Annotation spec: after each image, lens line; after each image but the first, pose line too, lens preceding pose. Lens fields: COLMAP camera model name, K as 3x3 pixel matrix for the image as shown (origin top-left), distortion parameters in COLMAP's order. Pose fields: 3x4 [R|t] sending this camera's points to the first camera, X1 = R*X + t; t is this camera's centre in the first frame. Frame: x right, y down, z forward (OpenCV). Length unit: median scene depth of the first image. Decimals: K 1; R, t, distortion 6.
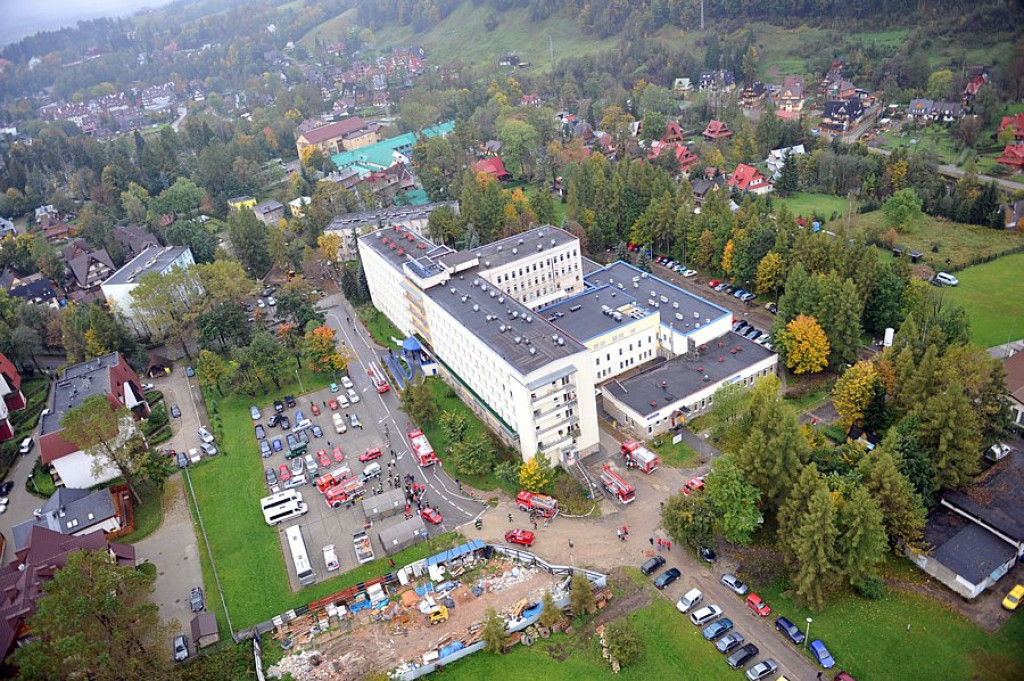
lens RADIAL K [[777.3, 0, 512.0], [0, 777.3, 340.5], [0, 0, 1]] dist [-0.049219, 0.000381]
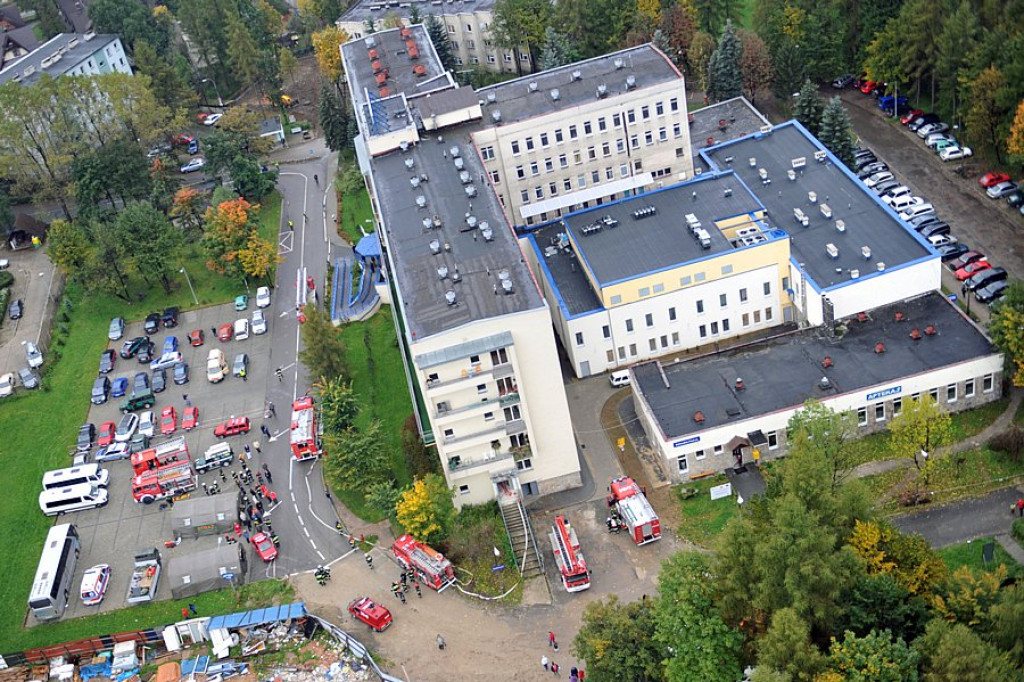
lens RADIAL K [[1349.1, 0, 512.9], [0, 1349.1, 384.2], [0, 0, 1]] dist [0.072689, 0.023011]
pose [[0.922323, 0.148982, -0.356545, 0.365867], [-0.088668, 0.979665, 0.179983, -0.089796], [0.376109, -0.134389, 0.916778, 0.099611]]
